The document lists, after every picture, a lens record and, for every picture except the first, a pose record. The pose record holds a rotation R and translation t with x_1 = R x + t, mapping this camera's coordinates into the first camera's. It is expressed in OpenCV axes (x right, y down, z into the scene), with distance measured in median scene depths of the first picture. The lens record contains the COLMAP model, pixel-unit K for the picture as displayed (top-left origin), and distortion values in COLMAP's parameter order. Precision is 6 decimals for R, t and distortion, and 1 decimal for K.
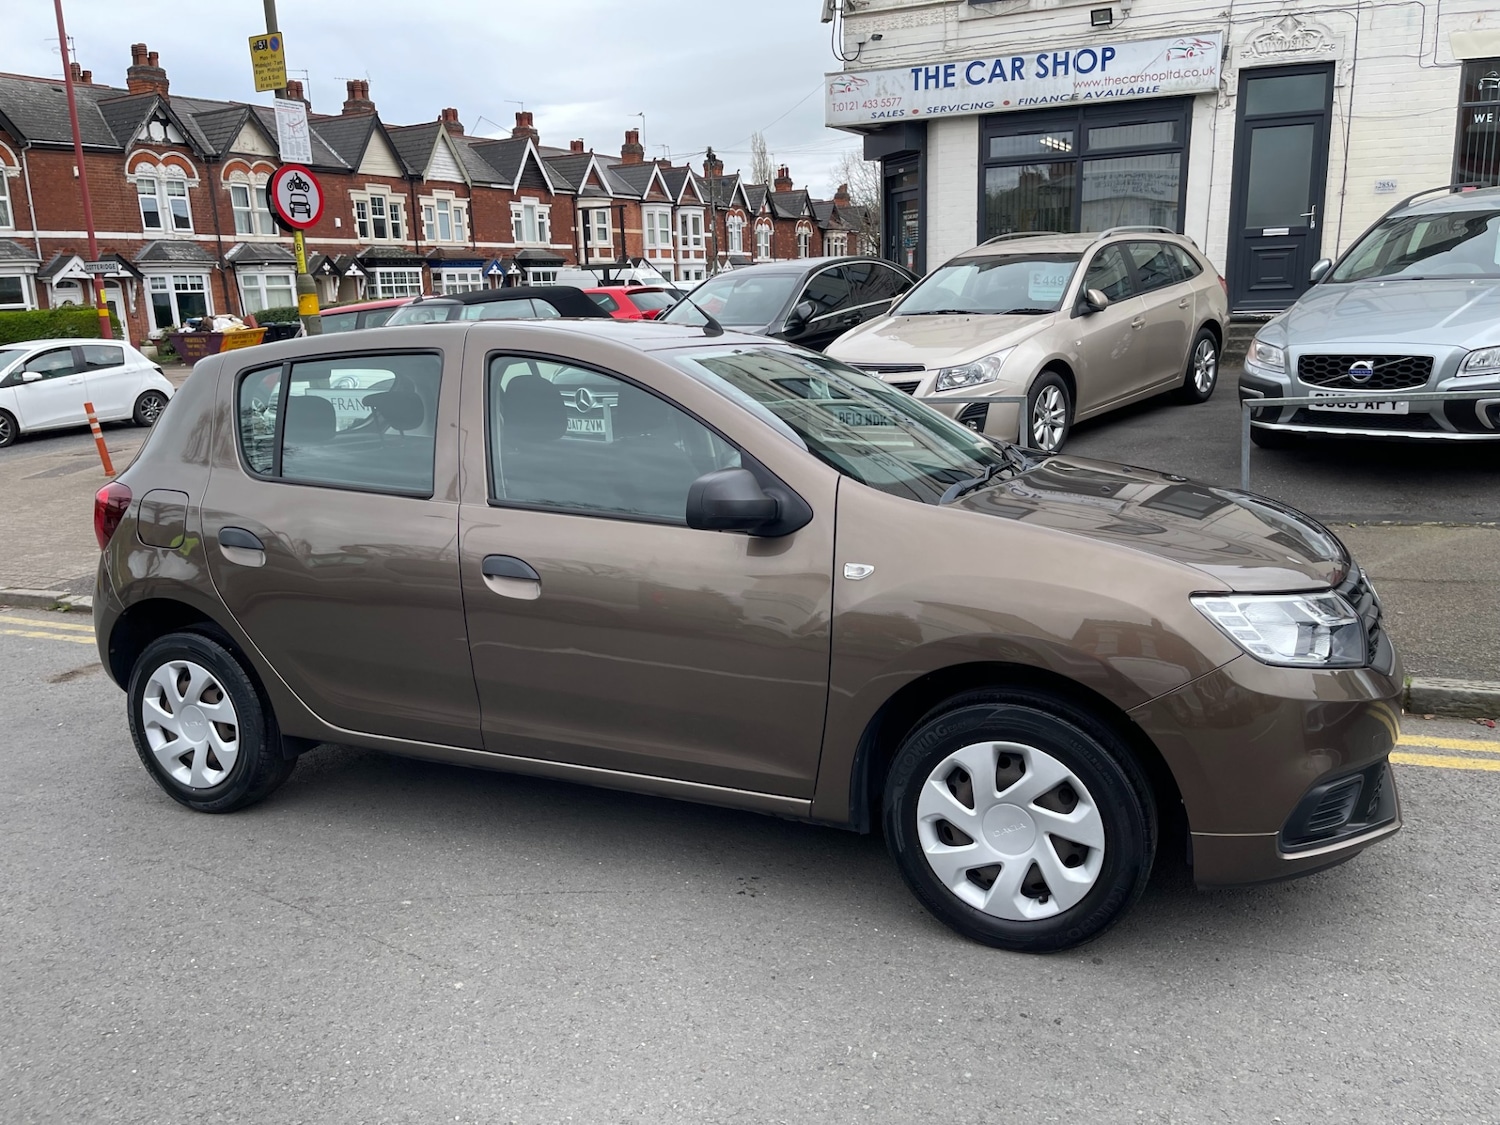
lens RADIAL K [[1129.2, 0, 747.0], [0, 1129.2, 554.3], [0, 0, 1]] dist [0.065452, -0.076502]
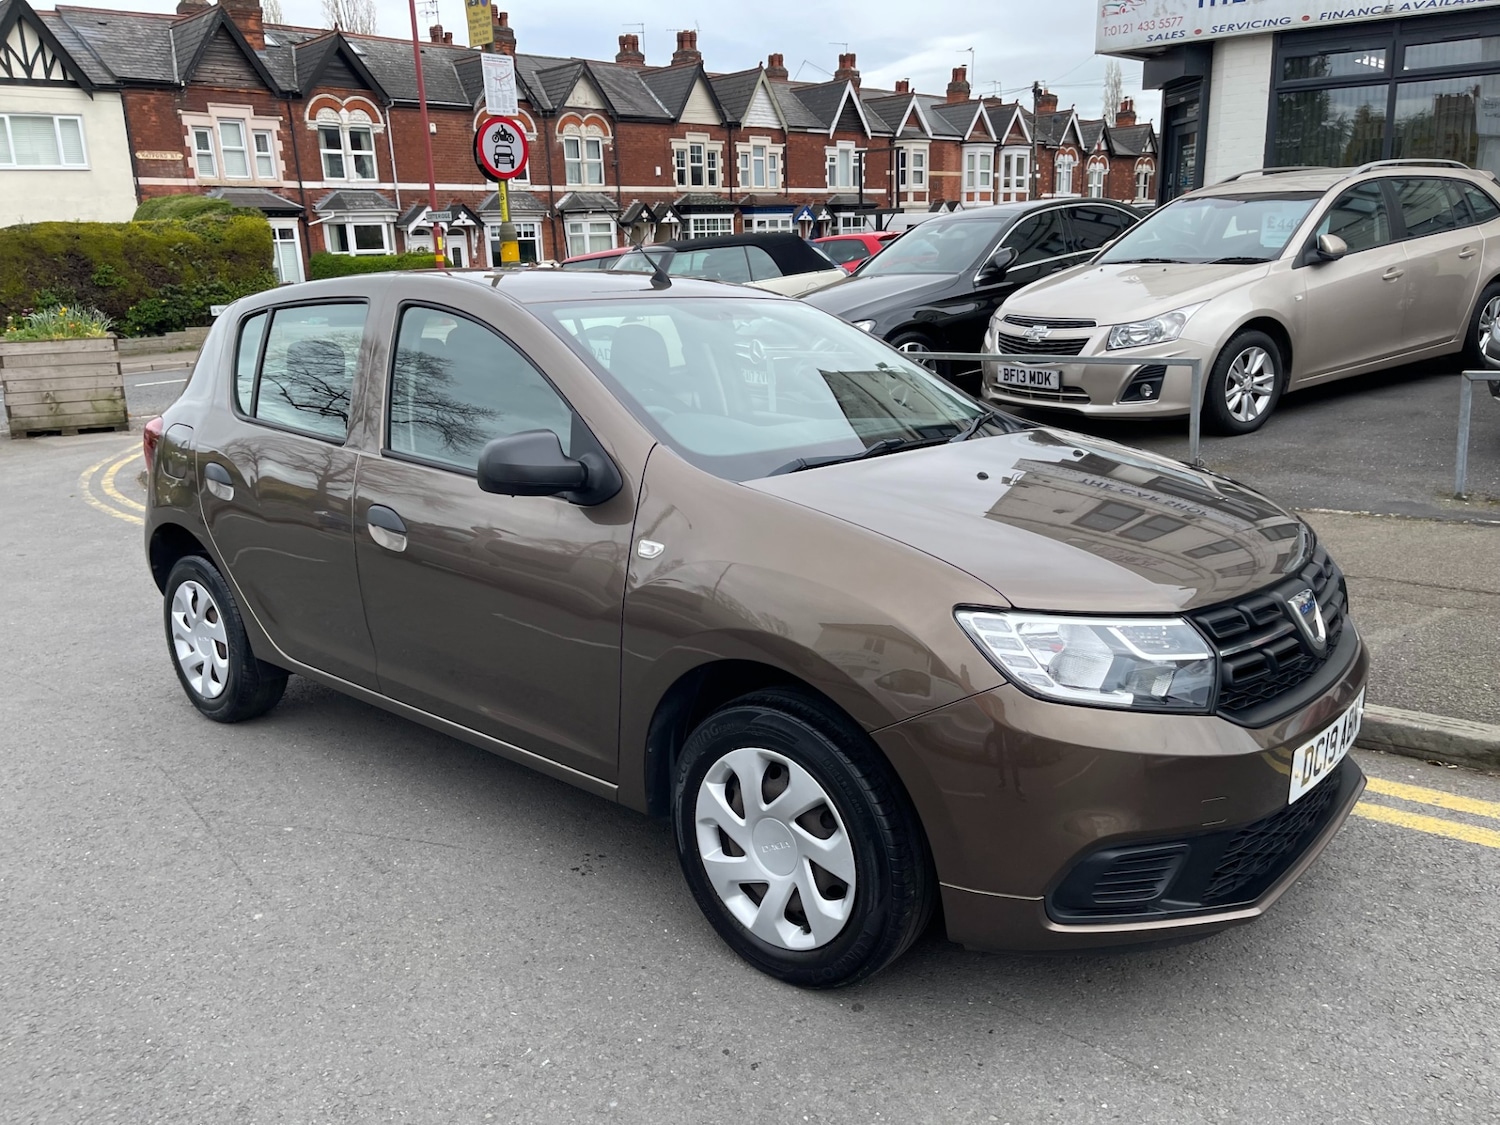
lens RADIAL K [[1127.1, 0, 736.8], [0, 1127.1, 554.6], [0, 0, 1]] dist [0.077969, -0.103146]
pose [[0.957587, 0.077549, -0.277511, 0.084776], [-0.064849, 0.996396, 0.054670, -0.007131], [0.280751, -0.034355, 0.959166, 0.026626]]
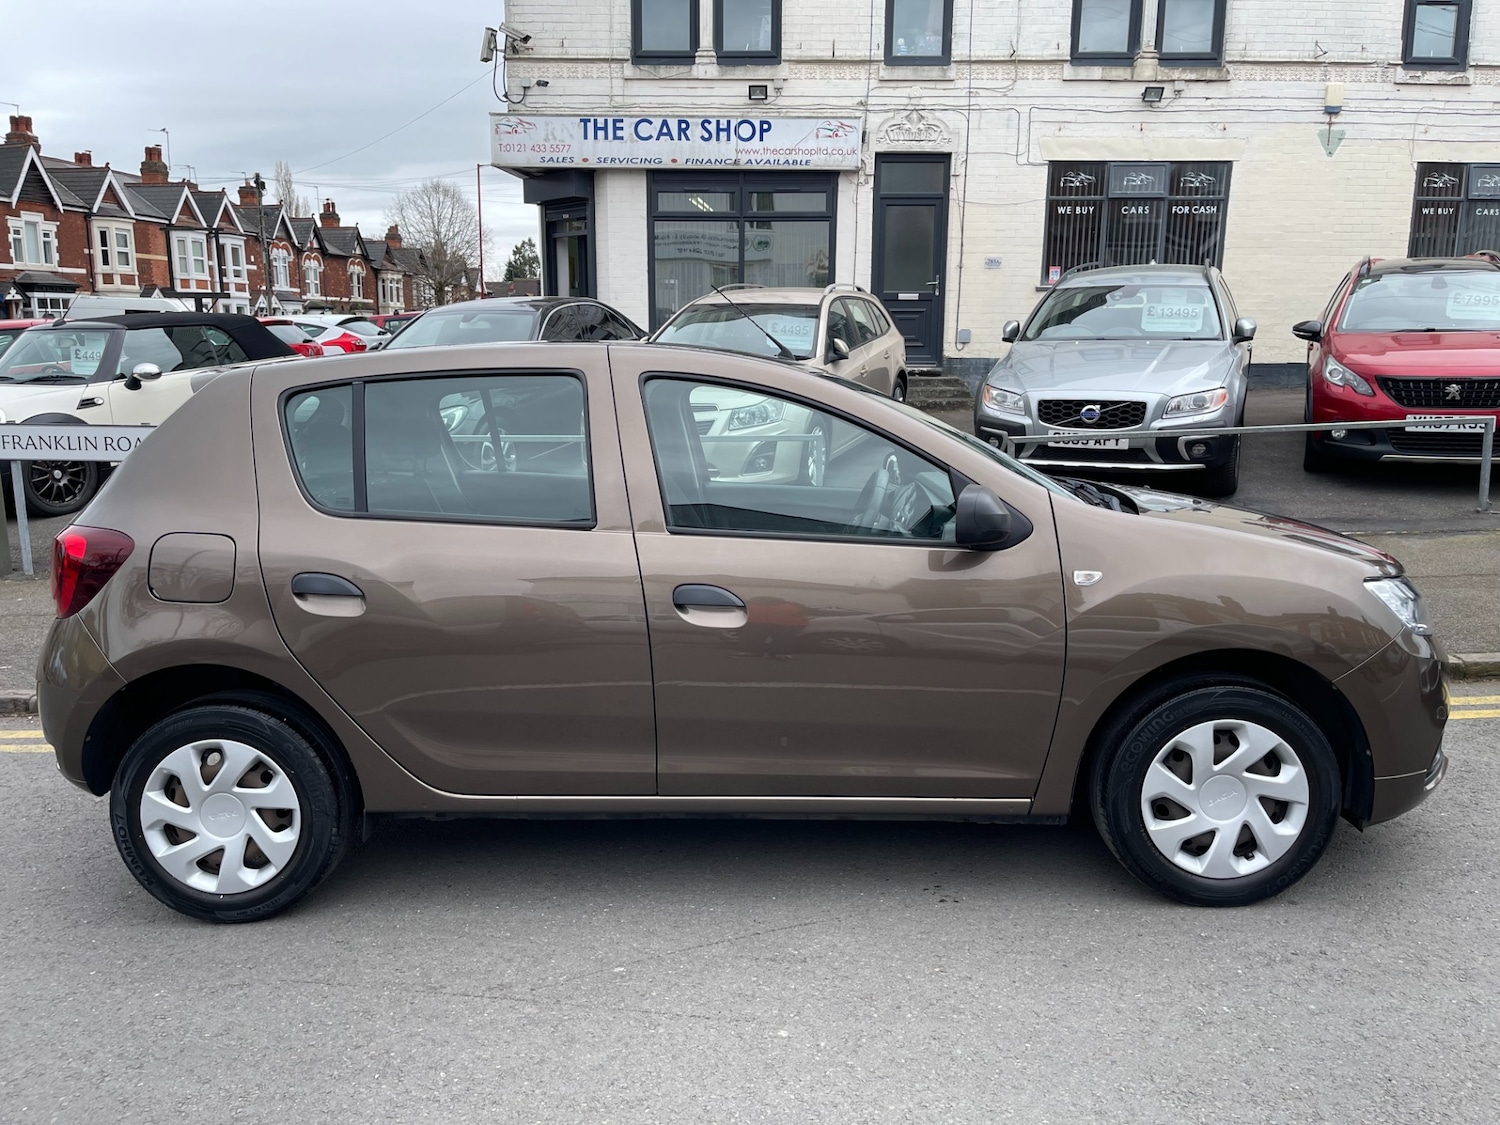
lens RADIAL K [[1127.2, 0, 754.4], [0, 1127.2, 557.3], [0, 0, 1]] dist [0.079126, -0.103730]
pose [[0.921452, -0.040088, 0.386419, -0.123379], [0.055077, 0.998095, -0.027792, 0.001675], [-0.384569, 0.046892, 0.921905, 0.023373]]
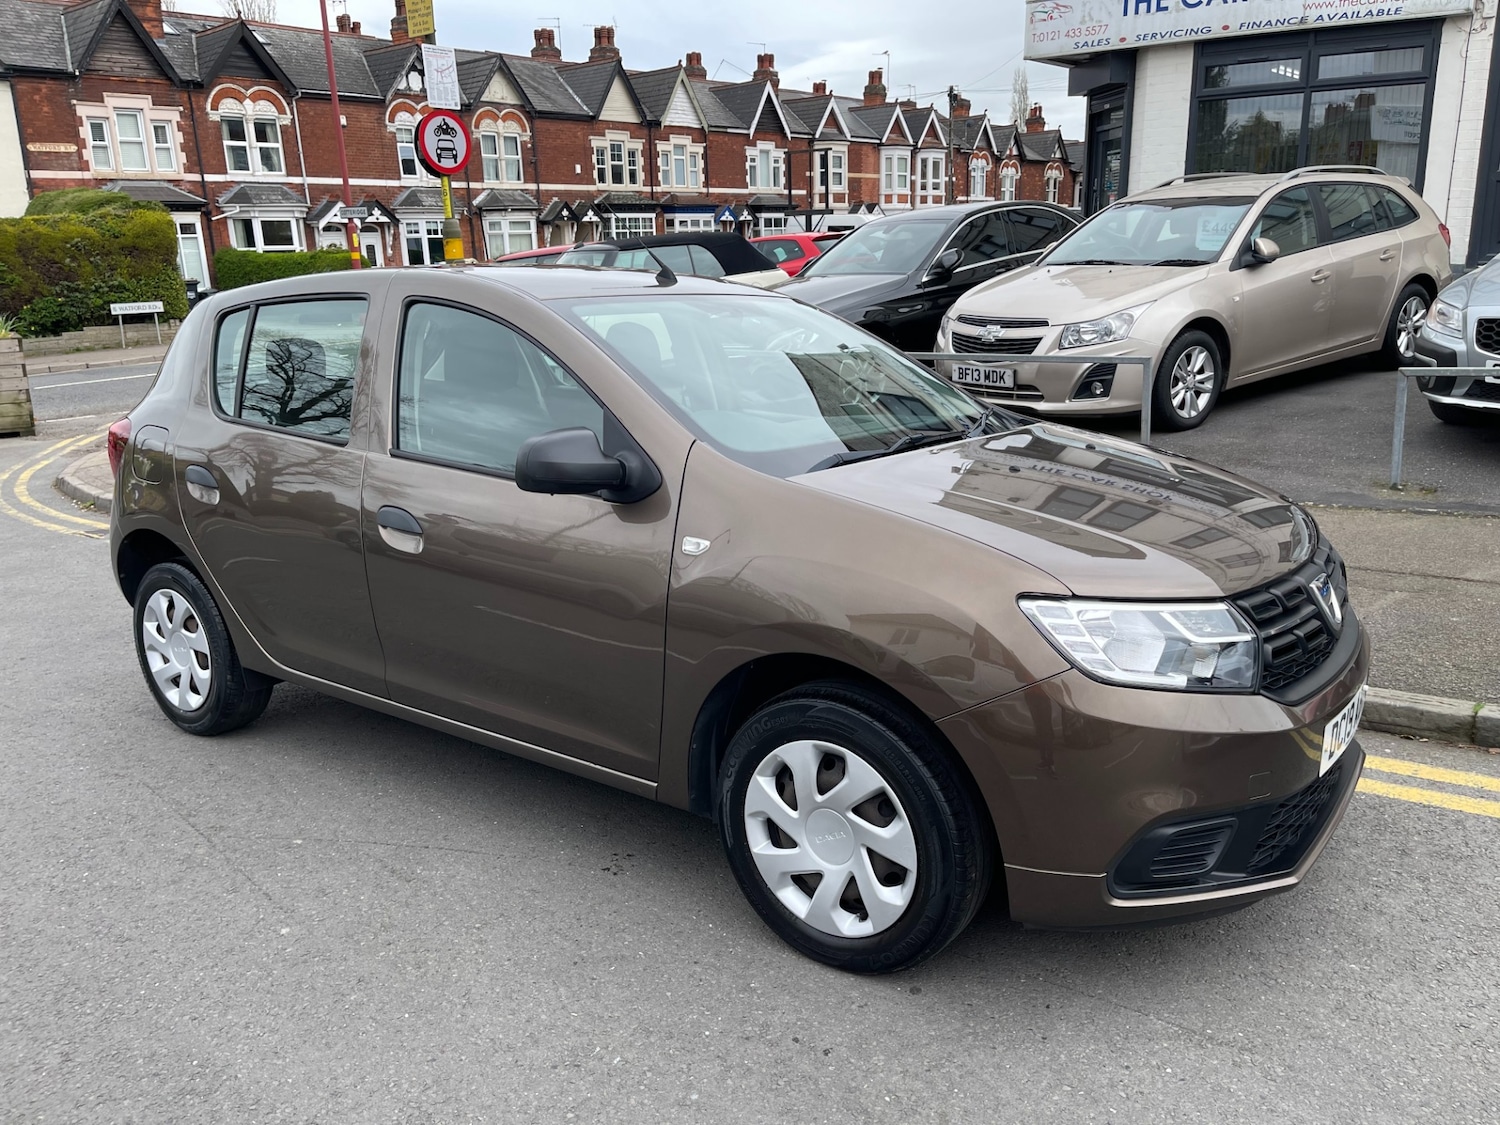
lens RADIAL K [[1126.2, 0, 759.1], [0, 1126.2, 567.7], [0, 0, 1]] dist [0.080976, -0.105743]
pose [[0.979591, 0.062842, -0.190923, 0.065591], [-0.052294, 0.996840, 0.059799, -0.005006], [0.194078, -0.048594, 0.979782, 0.020804]]
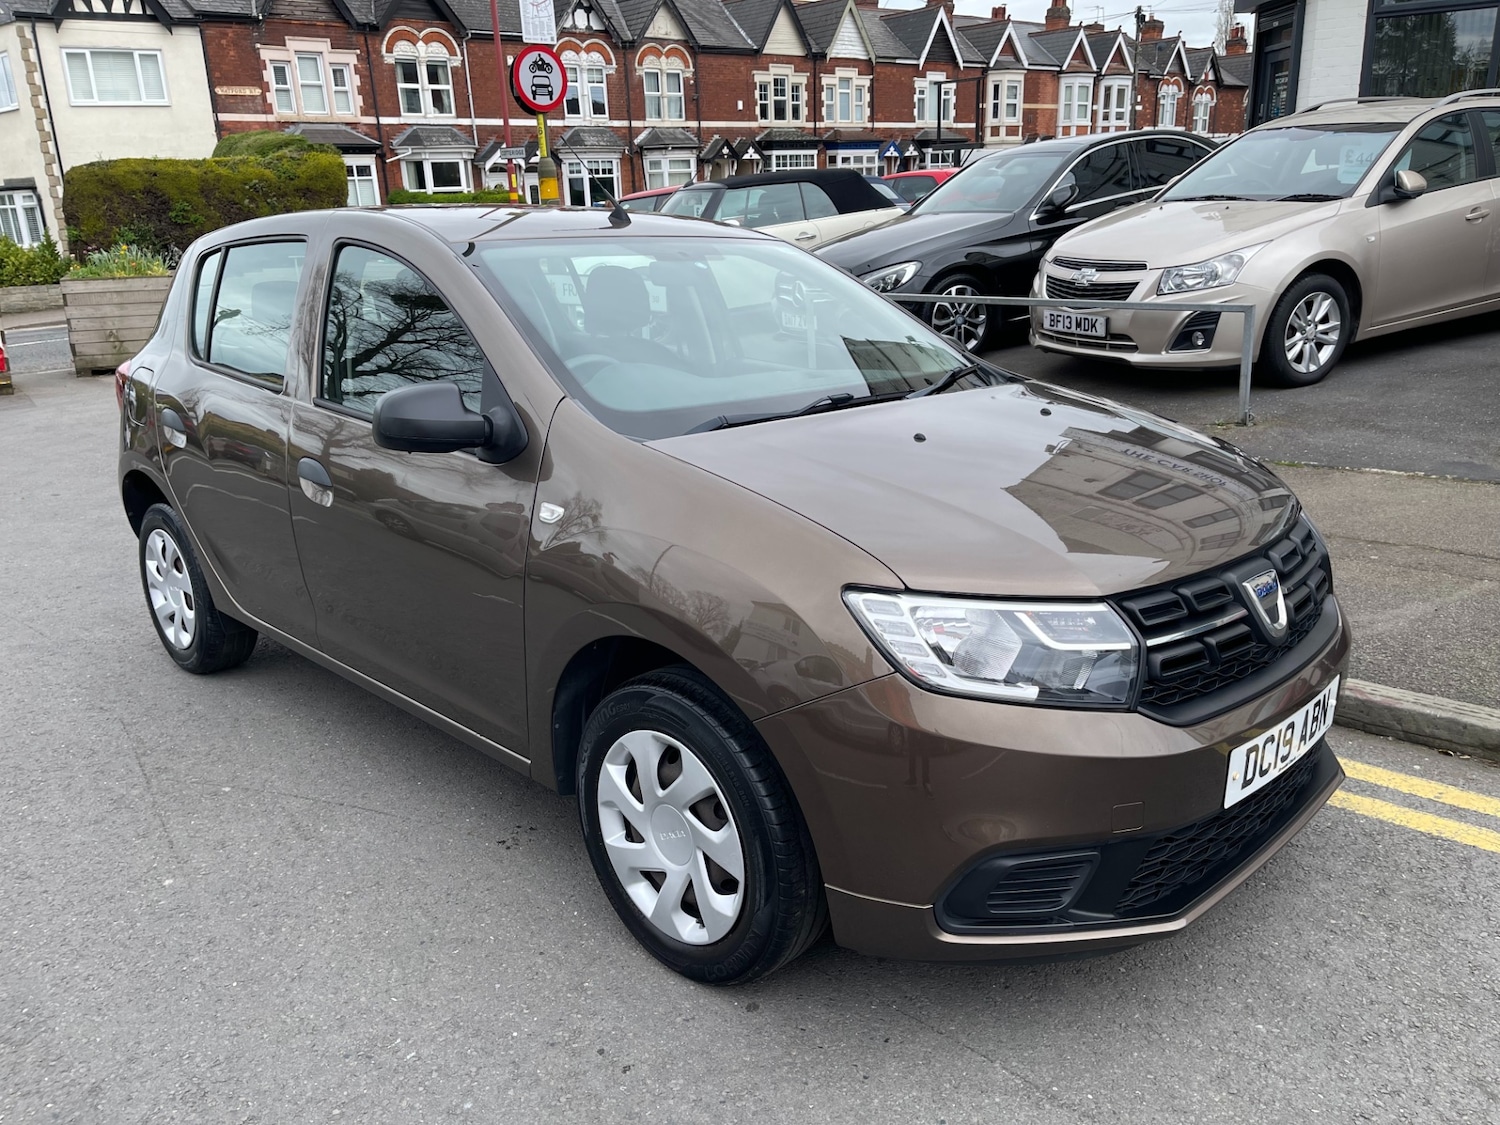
lens RADIAL K [[1126.2, 0, 759.1], [0, 1126.2, 567.7], [0, 0, 1]] dist [0.080976, -0.105743]
pose [[0.939257, 0.112057, -0.324407, 0.106101], [-0.077154, 0.989945, 0.118562, -0.011563], [0.334430, -0.086331, 0.938458, 0.048895]]
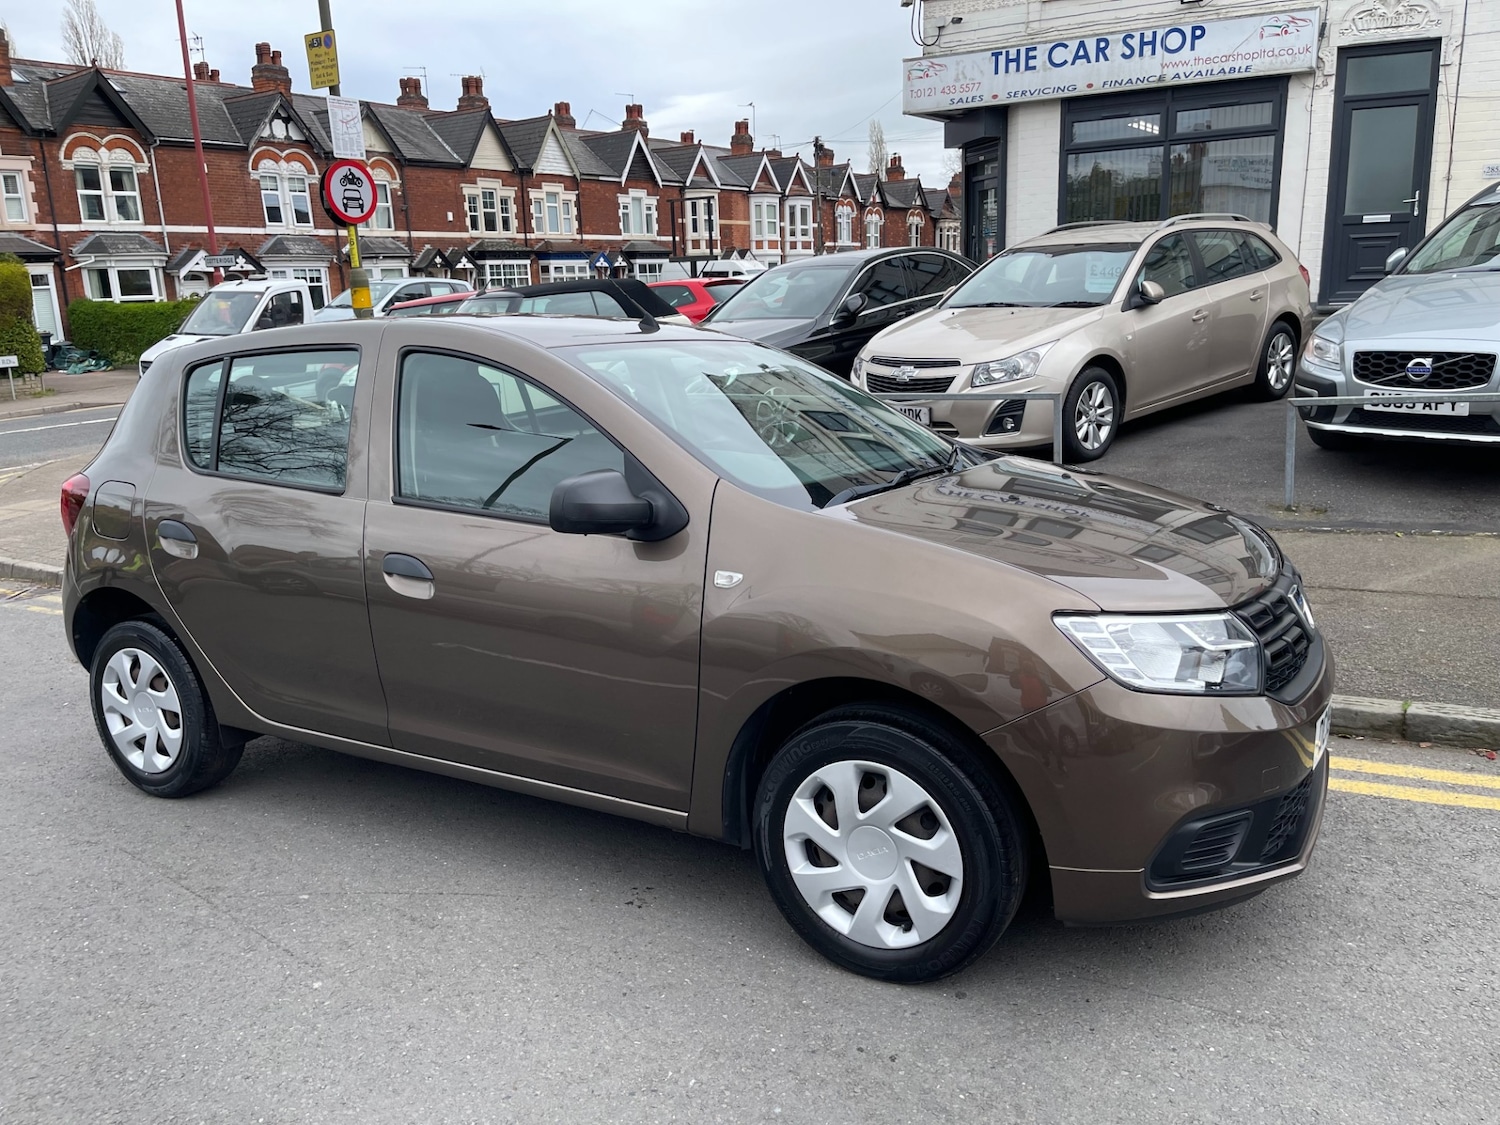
lens RADIAL K [[1128.1, 0, 752.0], [0, 1128.1, 561.2], [0, 0, 1]] dist [0.077250, -0.101365]
pose [[0.995427, 0.020914, -0.093212, 0.041829], [-0.019681, 0.999706, 0.014127, -0.002867], [0.093480, -0.012228, 0.995546, 0.008492]]
